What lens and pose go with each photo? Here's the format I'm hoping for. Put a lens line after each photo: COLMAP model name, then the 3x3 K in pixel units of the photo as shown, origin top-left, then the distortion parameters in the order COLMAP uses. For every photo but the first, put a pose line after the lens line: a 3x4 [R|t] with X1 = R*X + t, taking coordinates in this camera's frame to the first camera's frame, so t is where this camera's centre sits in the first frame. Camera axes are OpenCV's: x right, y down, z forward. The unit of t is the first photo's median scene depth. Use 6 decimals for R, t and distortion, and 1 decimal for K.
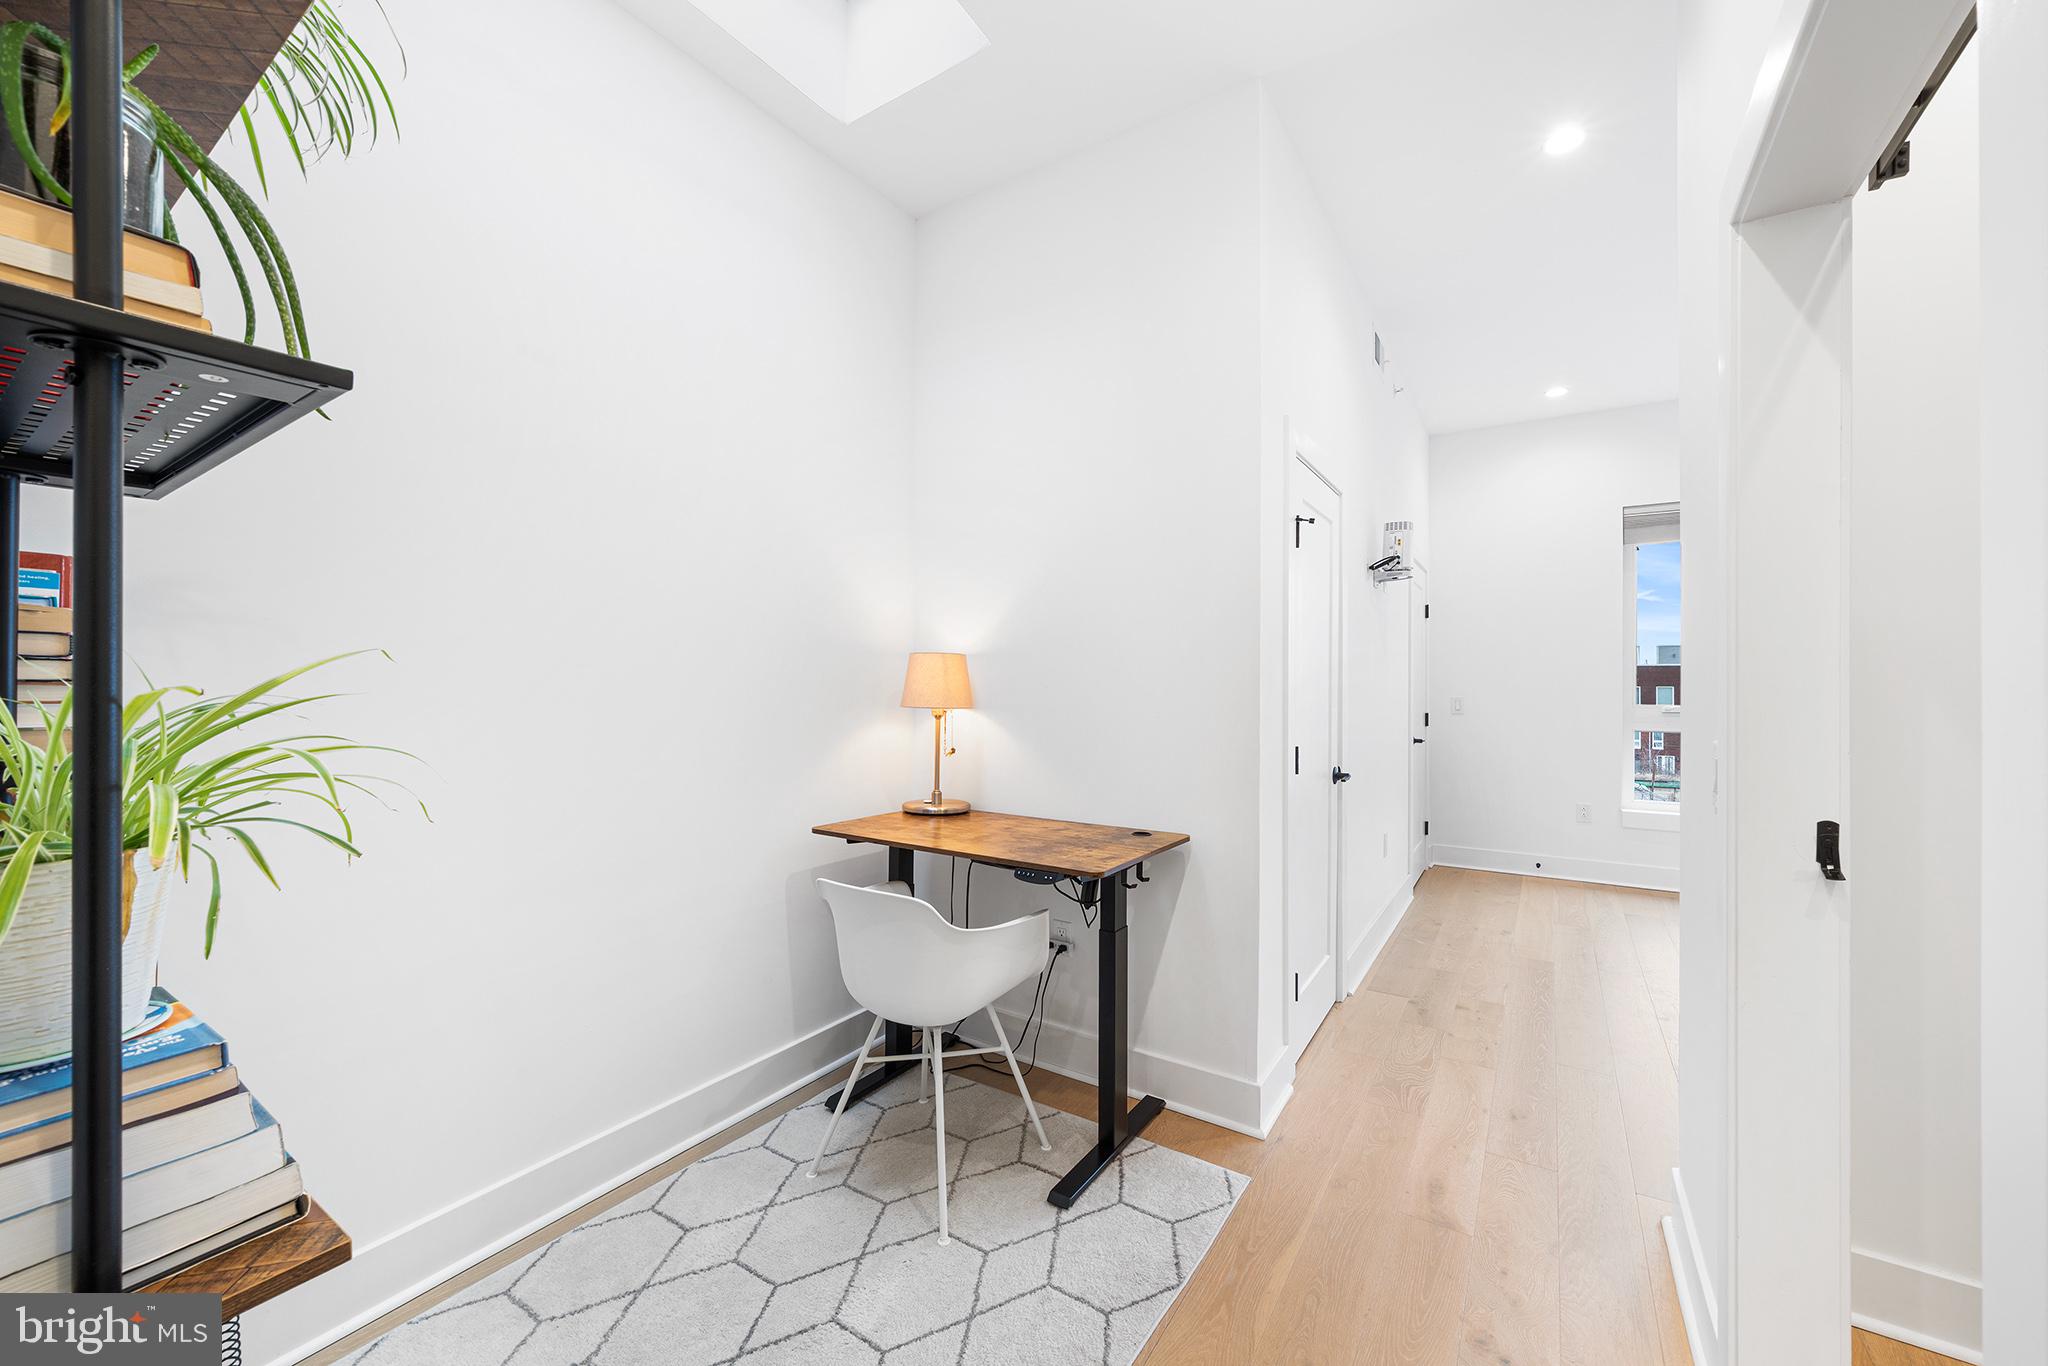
lens RADIAL K [[784.8, 0, 1029.8], [0, 784.8, 681.7], [0, 0, 1]] dist [-0.001225, -0.000135]
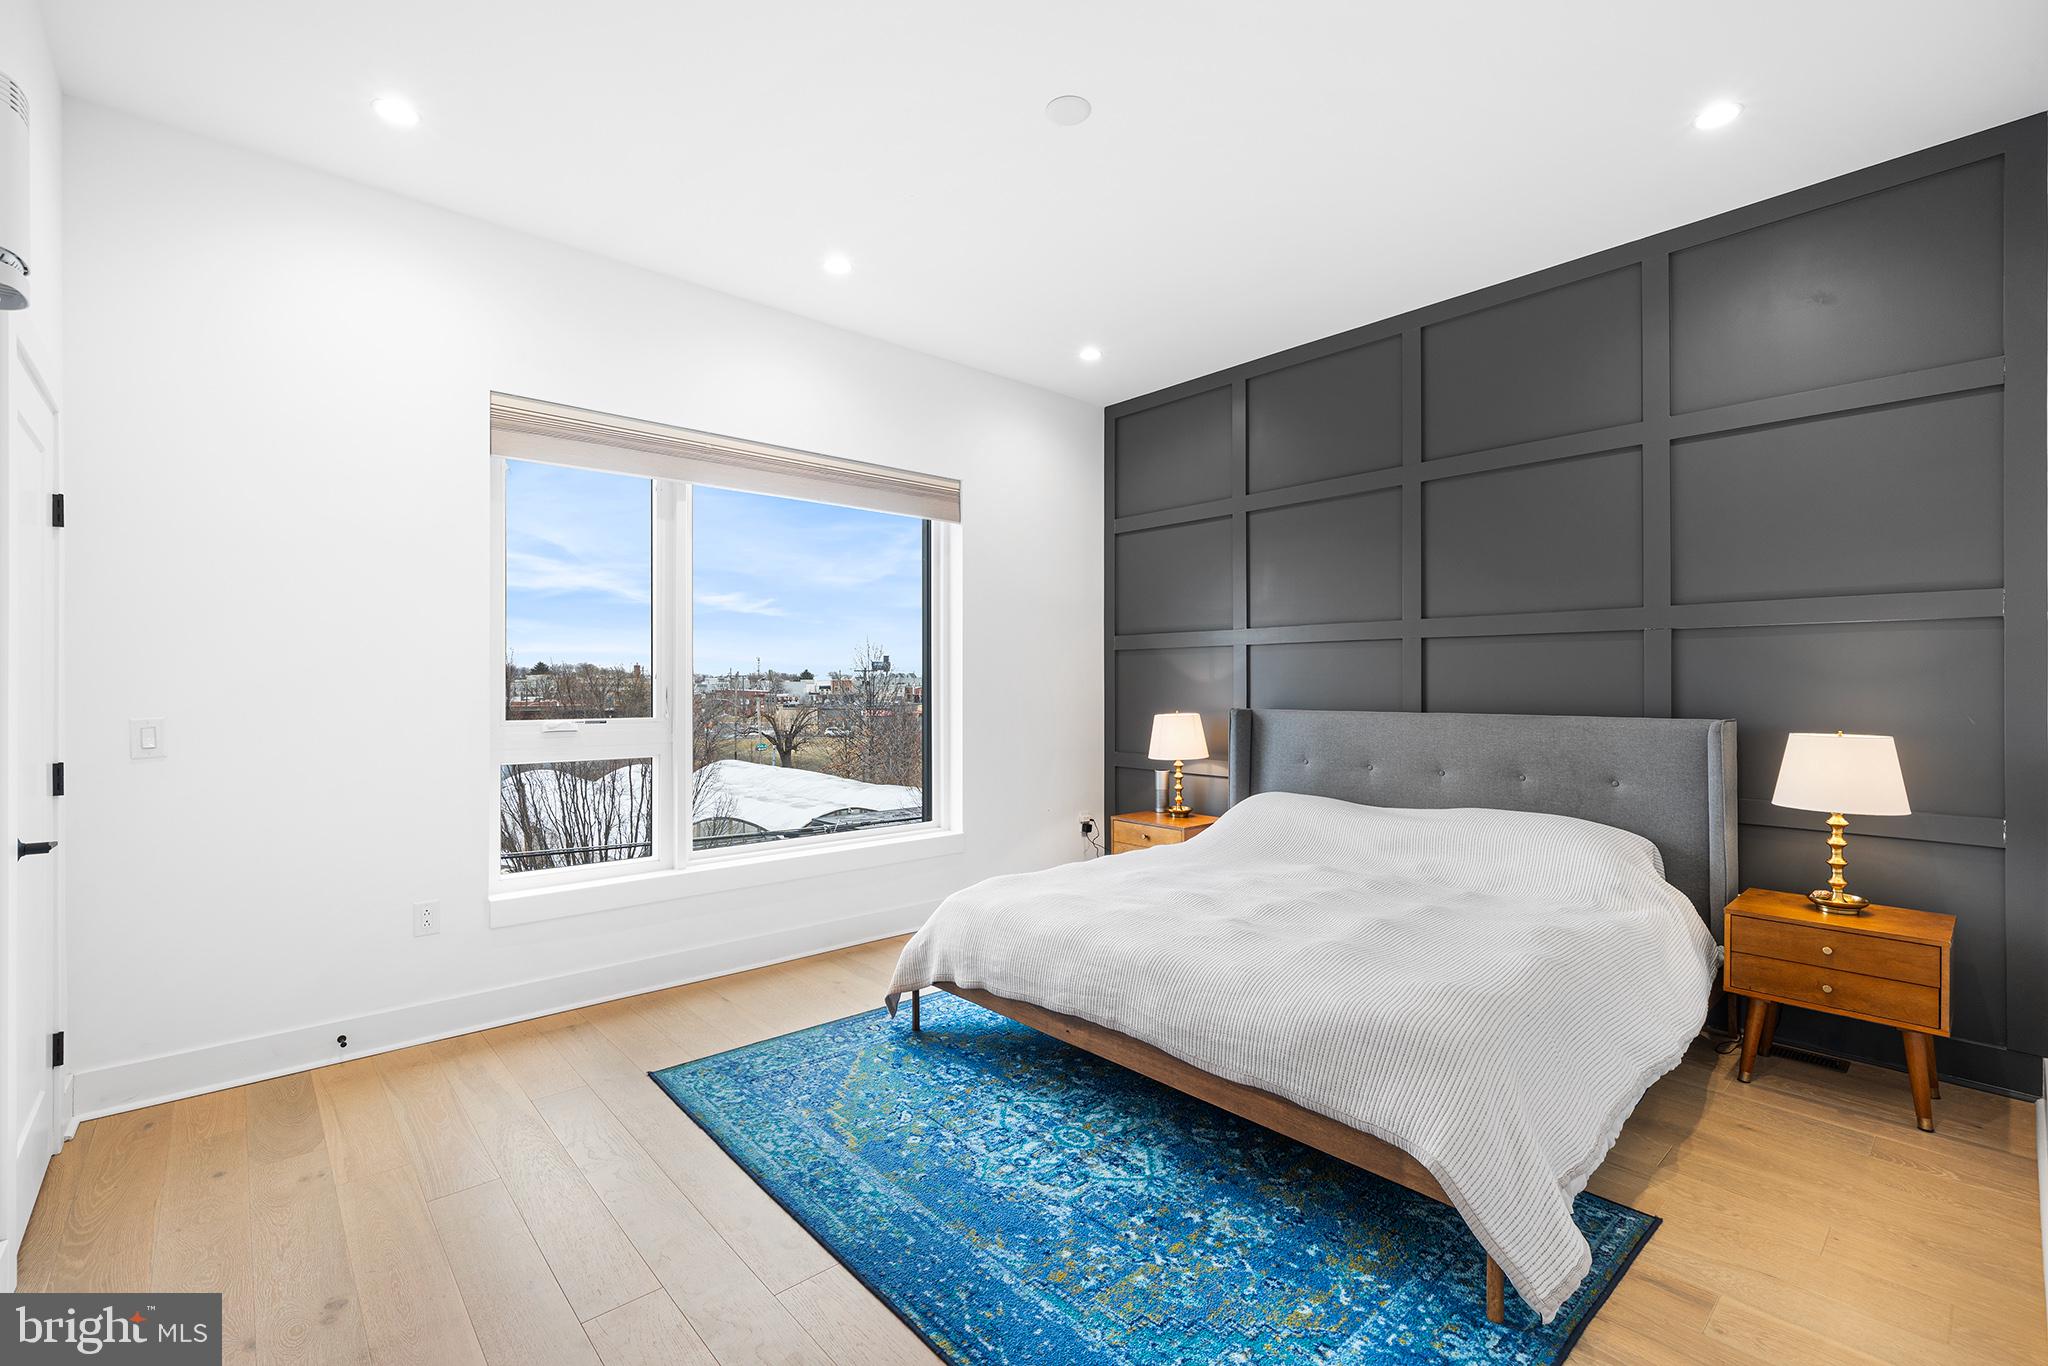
lens RADIAL K [[887.9, 0, 1024.0], [0, 887.9, 683.0], [0, 0, 1]] dist [-0.003395, -0.000327]
pose [[0.252463, -0.001442, 0.967605, 0.205821], [0.002338, 0.999997, 0.000881, -0.000212], [-0.967604, 0.002040, 0.252466, 0.434078]]
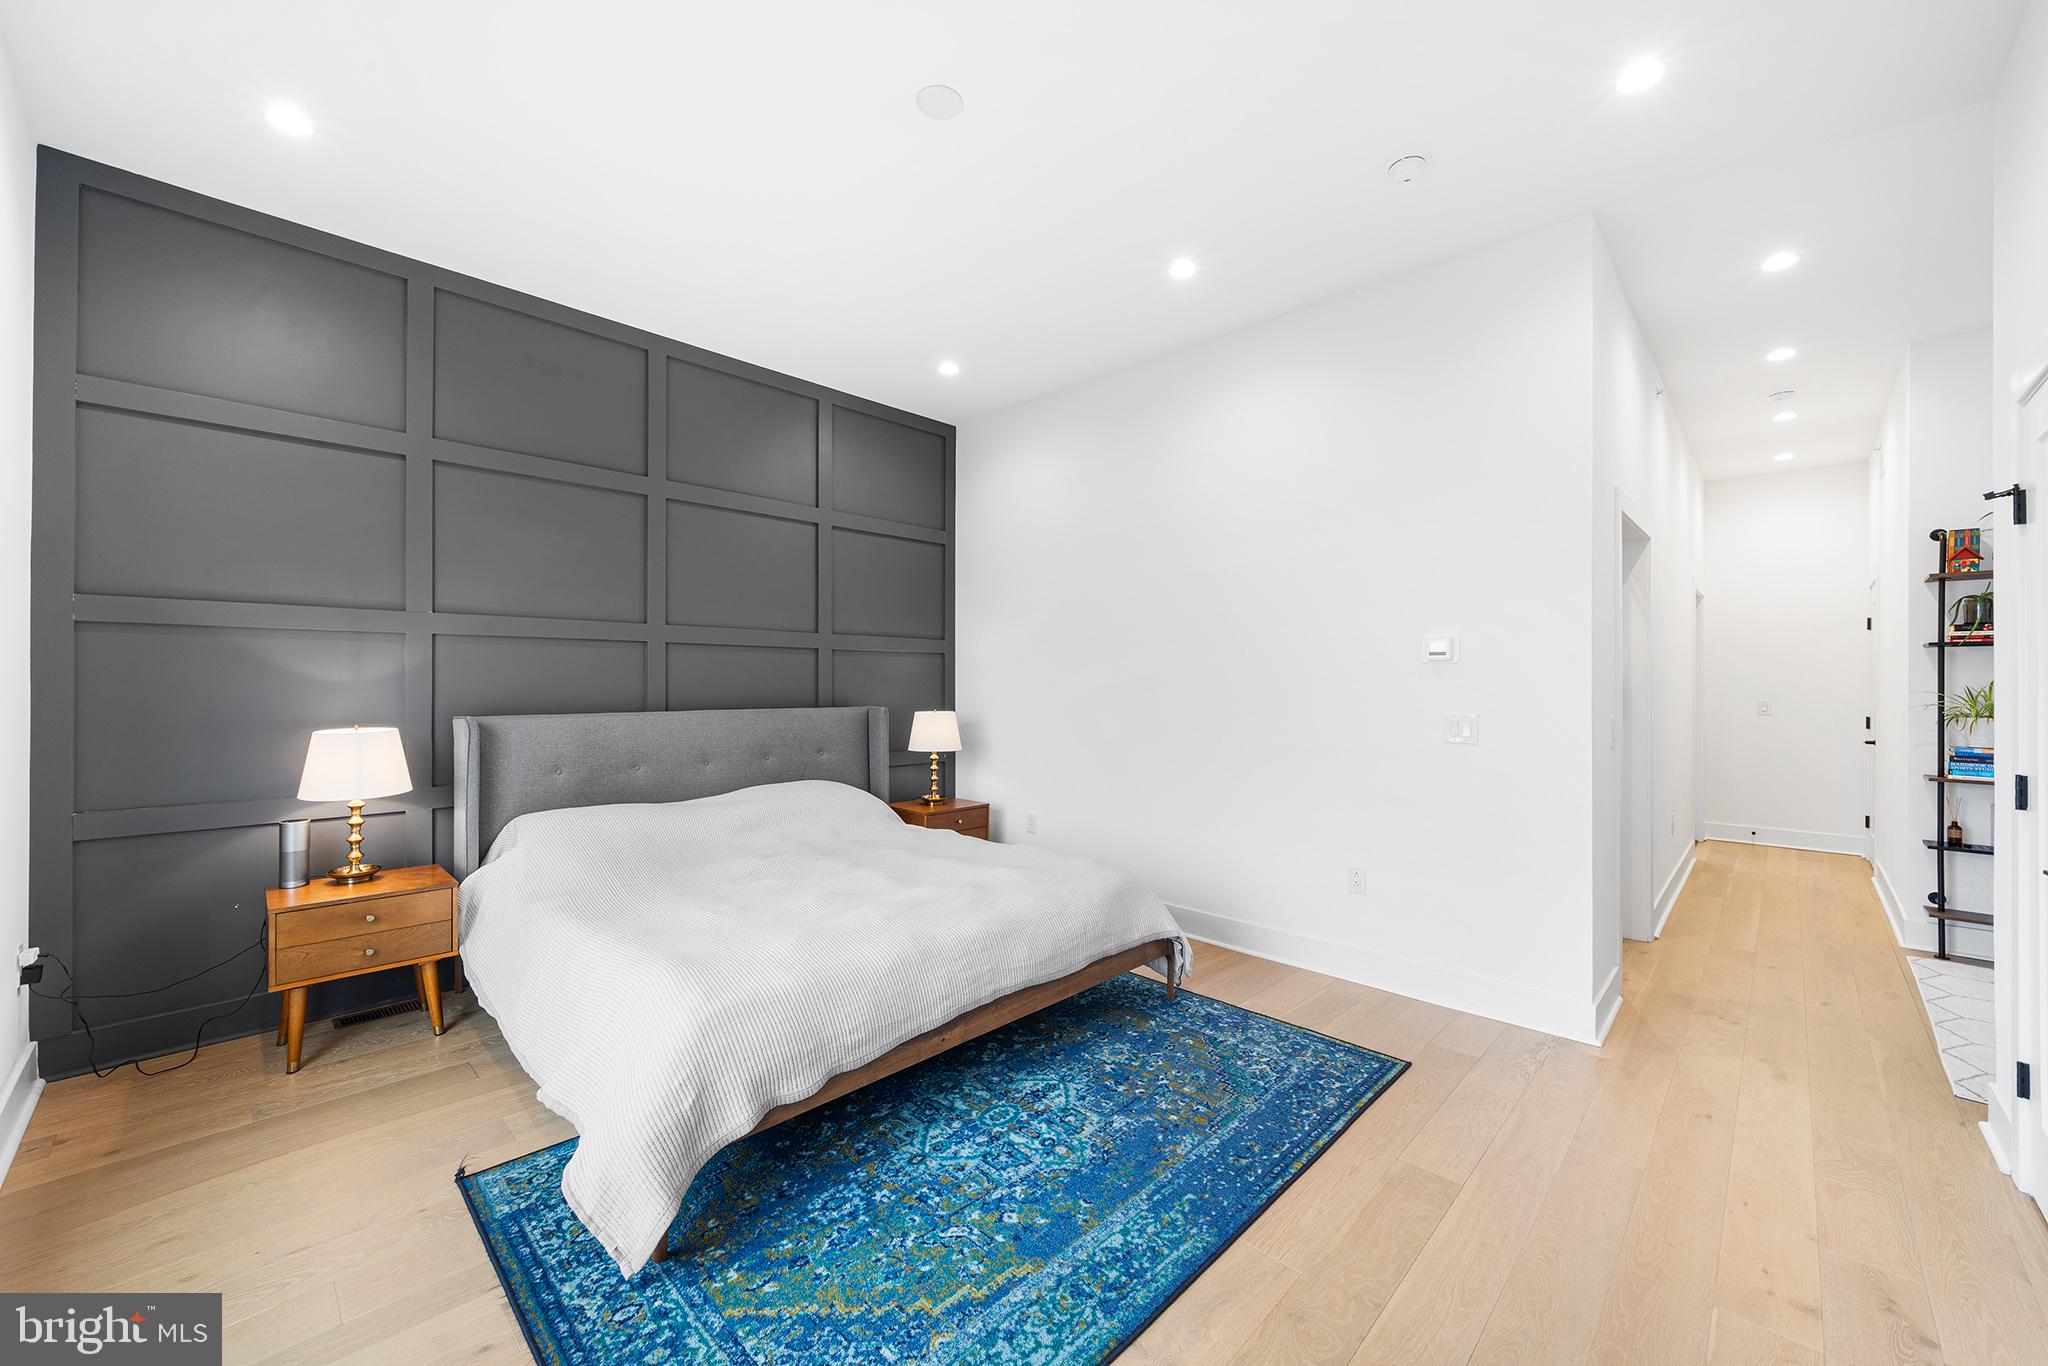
lens RADIAL K [[784.8, 0, 1029.8], [0, 784.8, 681.7], [0, 0, 1]] dist [-0.001225, -0.000135]
pose [[-0.982697, -0.001966, 0.185208, 0.591672], [-0.002265, 0.999996, -0.001400, -0.000425], [-0.185204, -0.001795, -0.982698, 0.986369]]
